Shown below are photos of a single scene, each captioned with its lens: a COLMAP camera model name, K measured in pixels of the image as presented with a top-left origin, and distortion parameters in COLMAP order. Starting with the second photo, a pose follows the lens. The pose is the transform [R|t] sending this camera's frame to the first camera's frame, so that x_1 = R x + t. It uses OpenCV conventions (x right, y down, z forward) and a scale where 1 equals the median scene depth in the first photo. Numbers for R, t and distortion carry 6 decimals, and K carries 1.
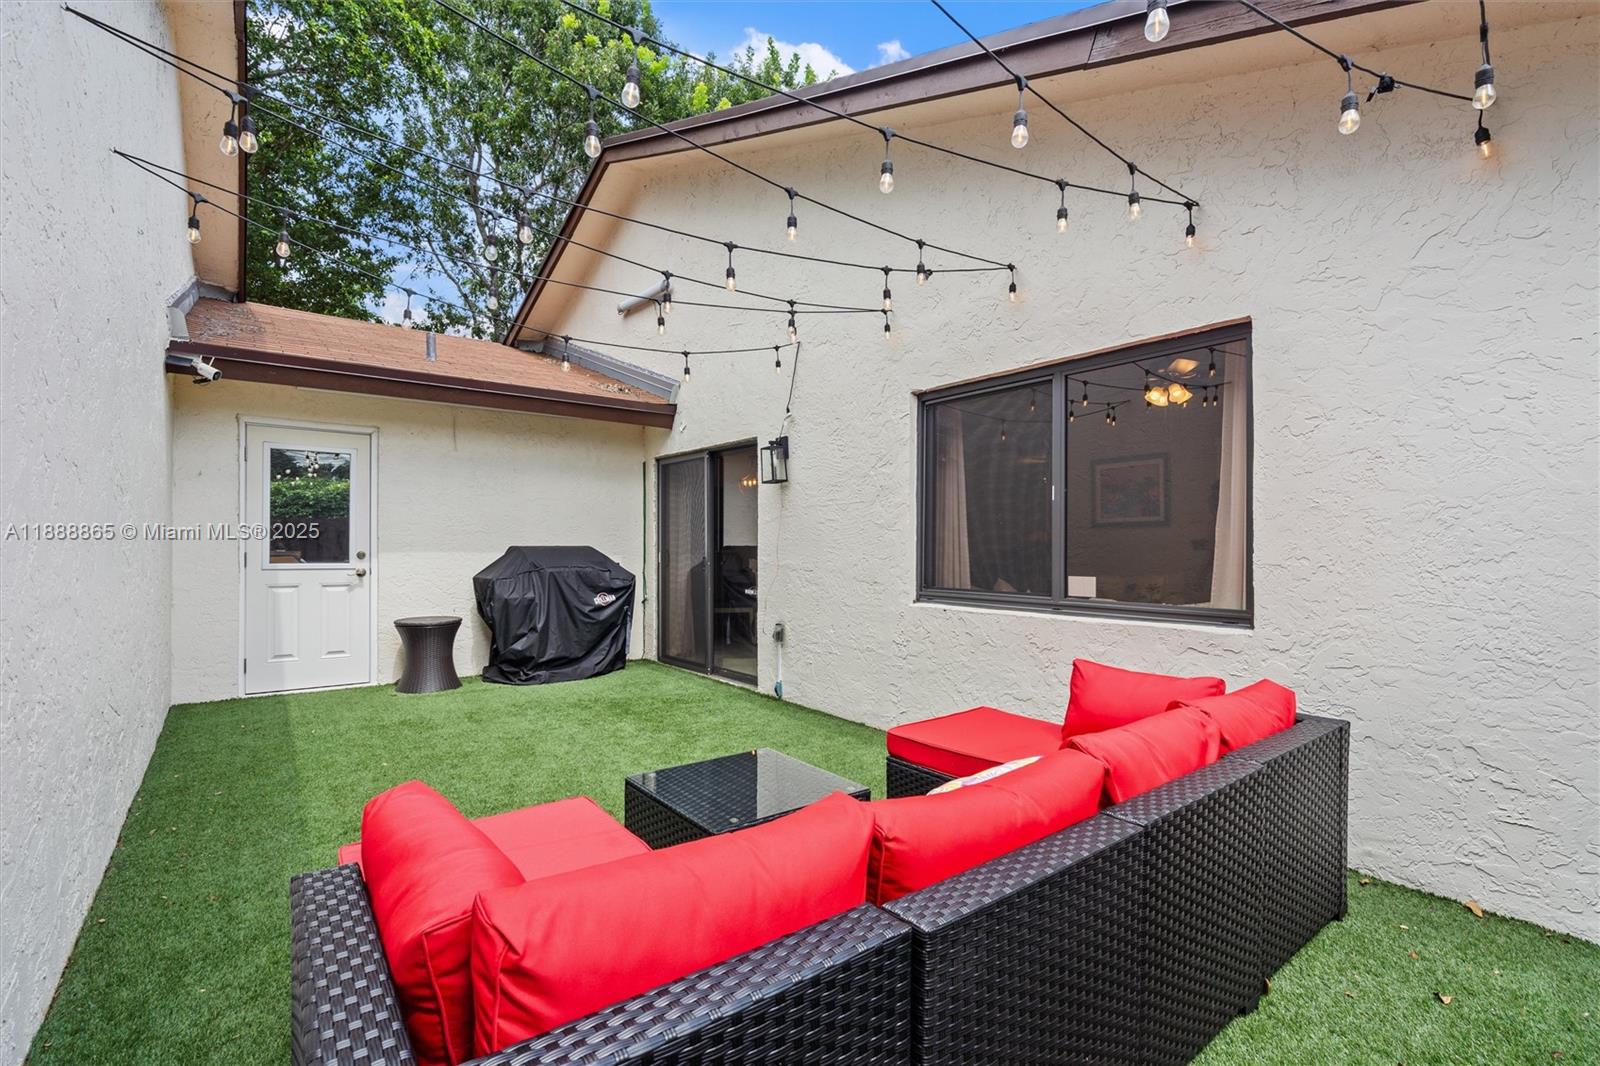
lens RADIAL K [[747.5, 0, 799.5], [0, 747.5, 546.9], [0, 0, 1]] dist [-0.009165, 0.000656]
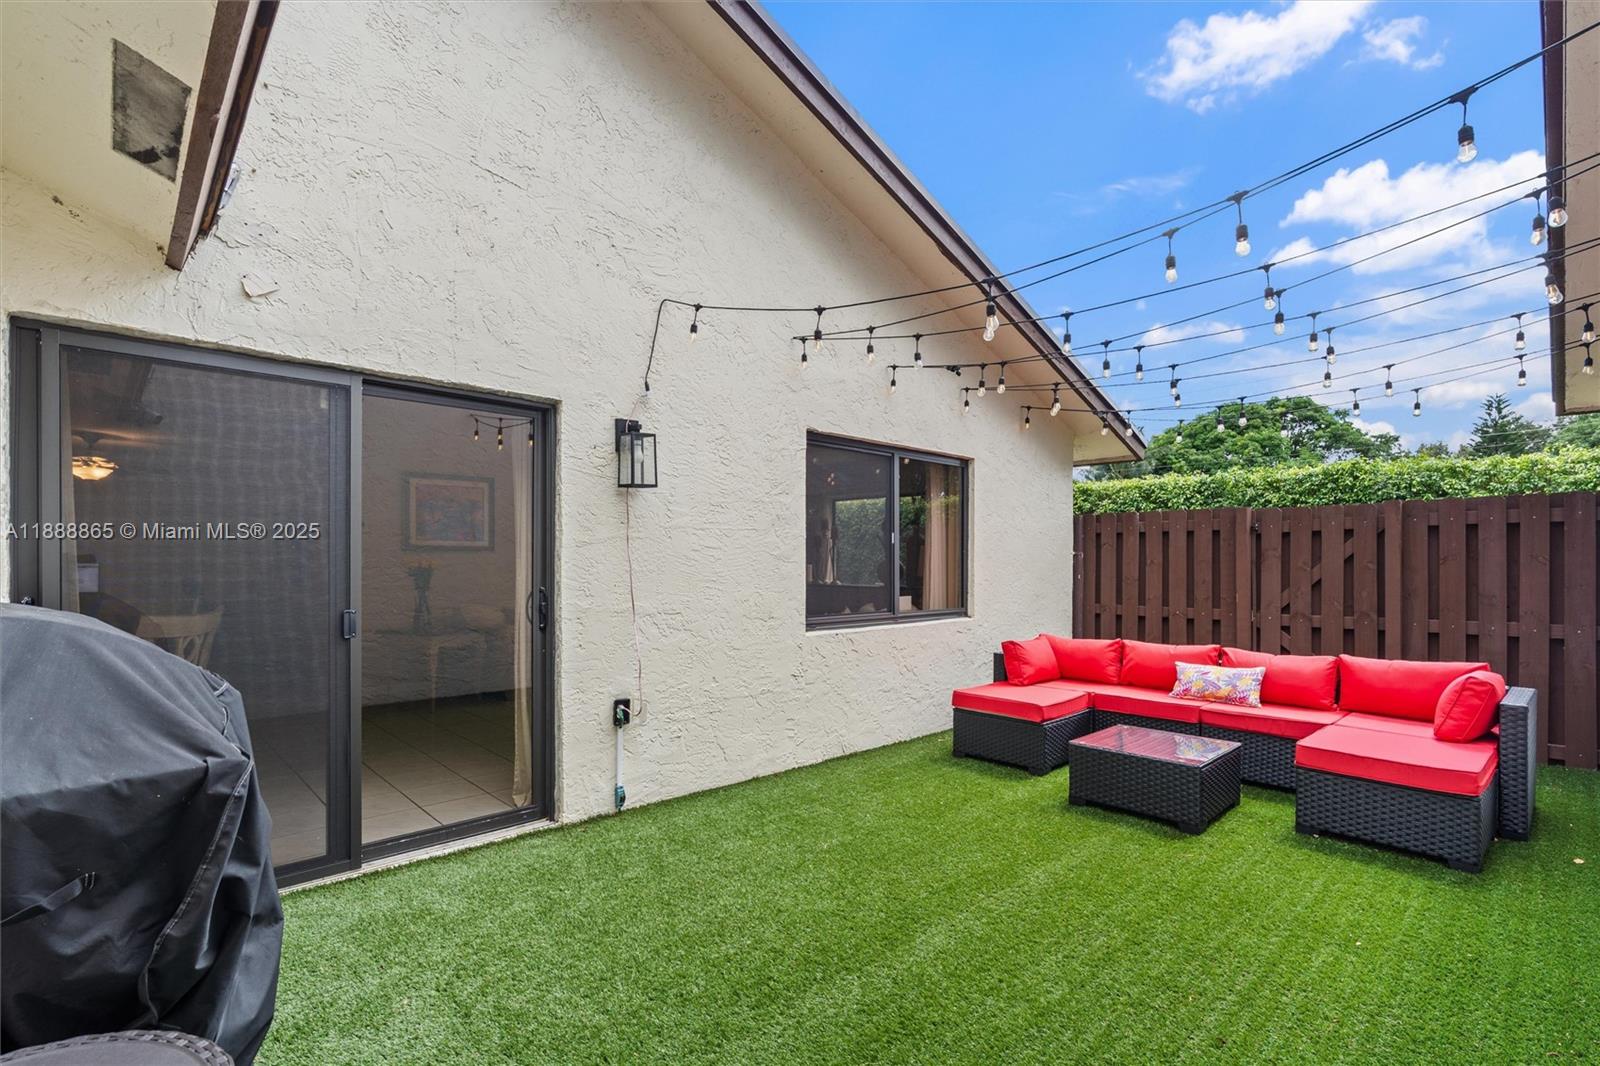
lens RADIAL K [[721.7, 0, 800.8], [0, 721.7, 555.2], [0, 0, 1]] dist [0.003605, 0.000423]
pose [[-0.103532, 0.008057, 0.994594, -0.793702], [-0.001511, 0.999965, -0.008258, -0.022623], [-0.994625, -0.002357, -0.103516, 1.051065]]
